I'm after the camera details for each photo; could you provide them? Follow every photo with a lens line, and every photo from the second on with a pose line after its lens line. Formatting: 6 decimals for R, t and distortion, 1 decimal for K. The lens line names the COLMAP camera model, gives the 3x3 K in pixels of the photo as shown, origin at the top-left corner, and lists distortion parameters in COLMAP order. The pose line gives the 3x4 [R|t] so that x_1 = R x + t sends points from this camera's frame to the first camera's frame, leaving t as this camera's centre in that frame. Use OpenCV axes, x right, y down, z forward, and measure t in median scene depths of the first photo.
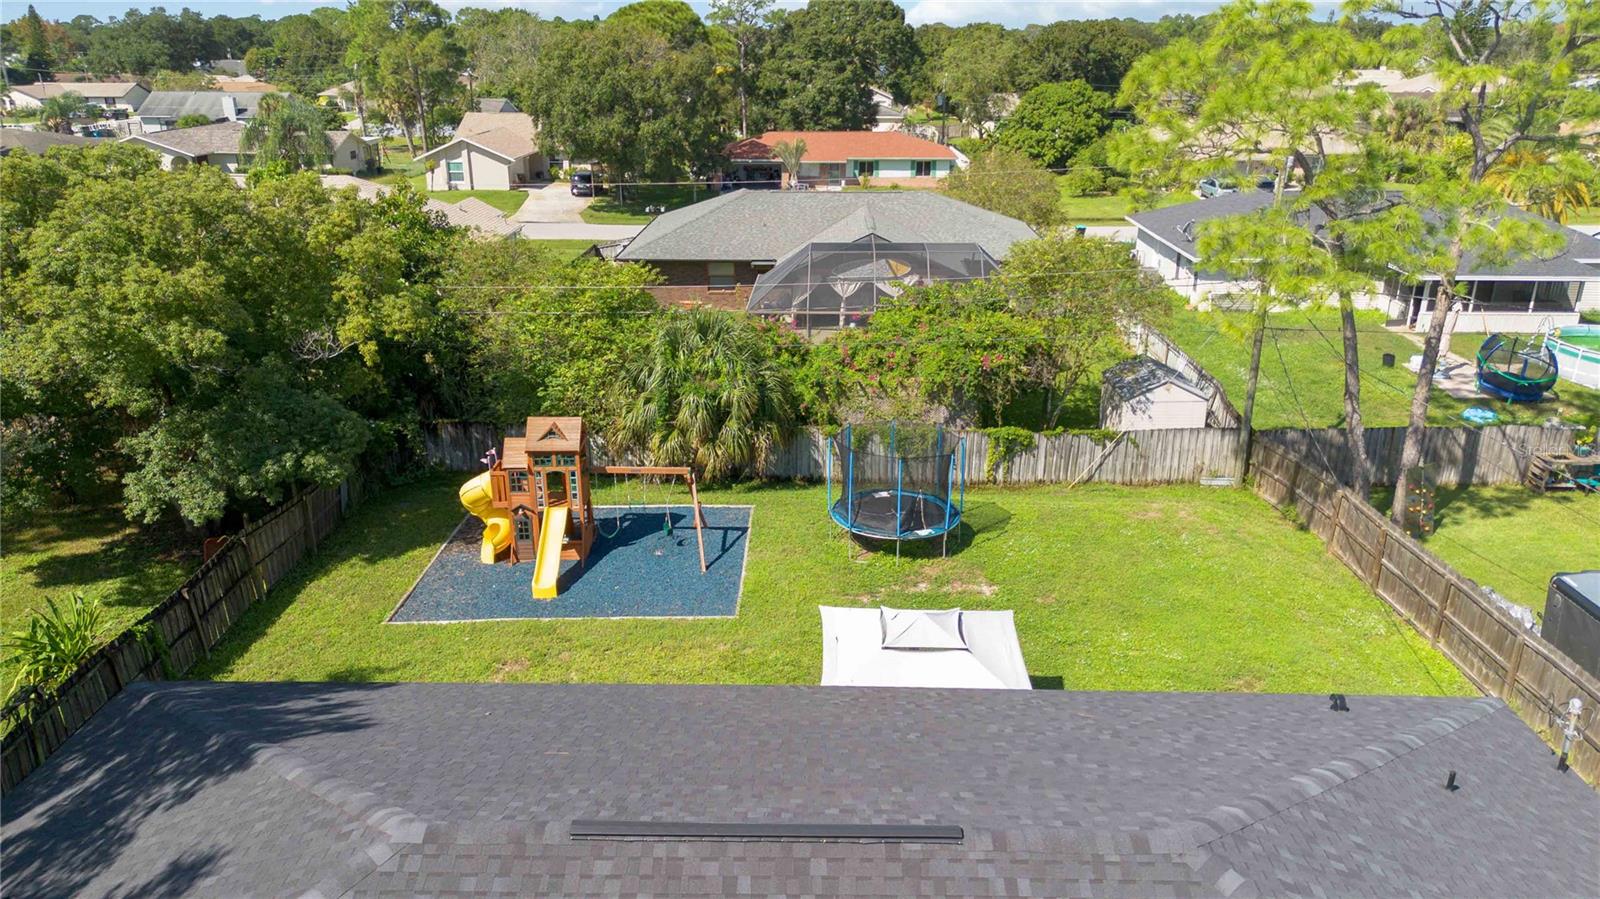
lens RADIAL K [[1146.2, 0, 800.9], [0, 1146.2, 445.5], [0, 0, 1]] dist [0.096992, -0.120285]
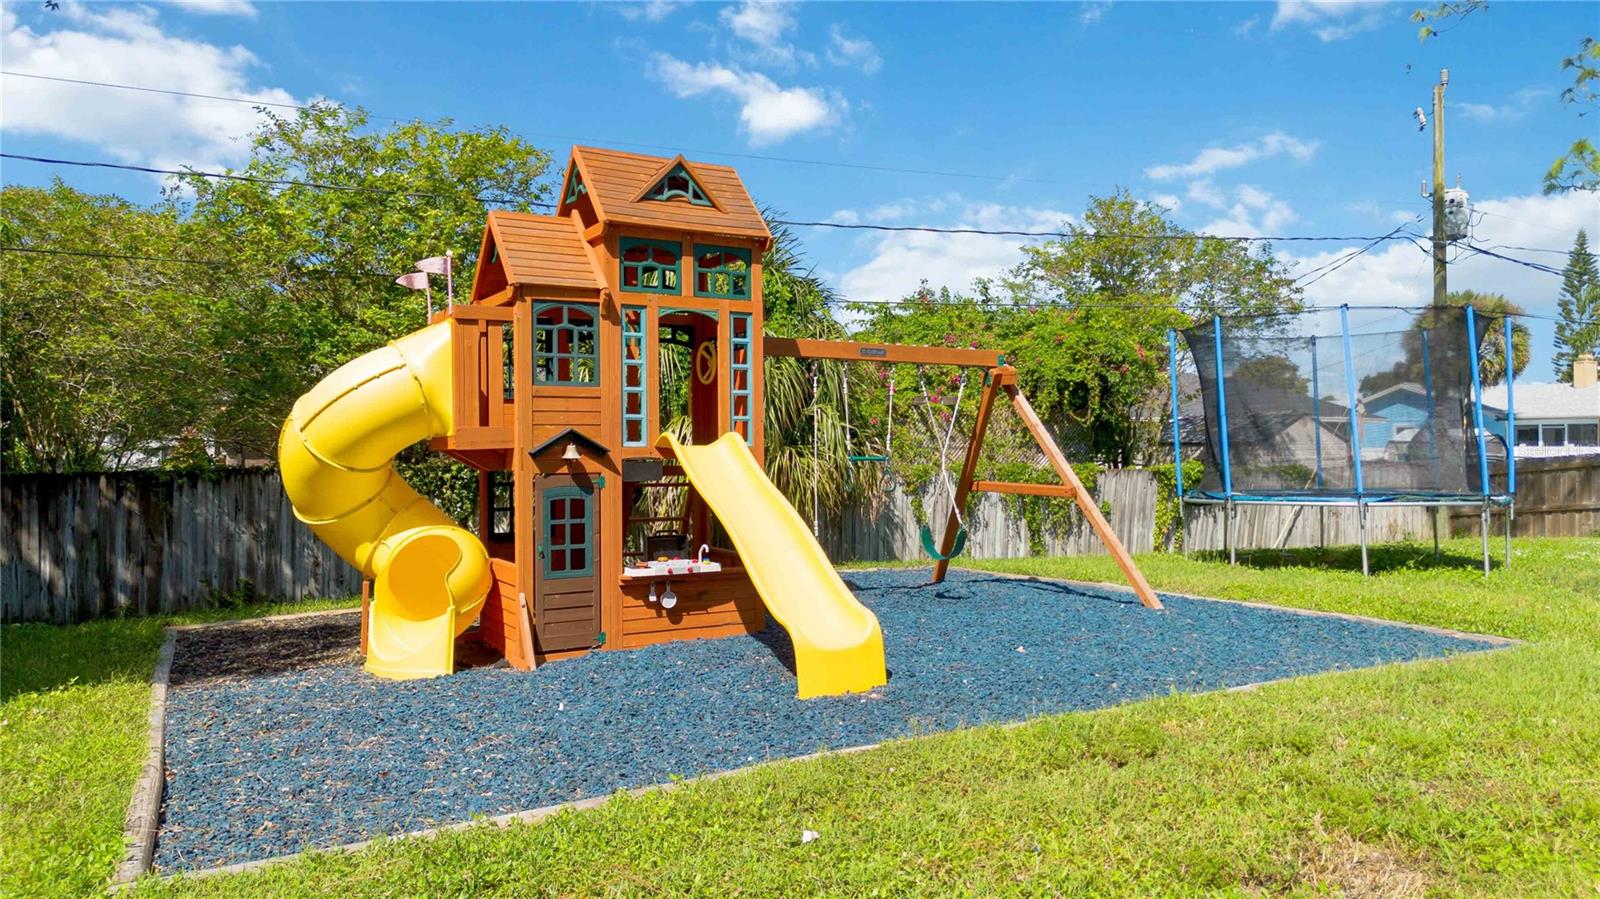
lens RADIAL K [[1146.2, 0, 800.9], [0, 1146.2, 445.5], [0, 0, 1]] dist [0.096992, -0.120285]
pose [[0.876581, 0.003115, 0.481244, -0.260784], [0.161722, 0.939920, -0.300659, 0.116894], [-0.453268, 0.341379, 0.823413, 0.597857]]
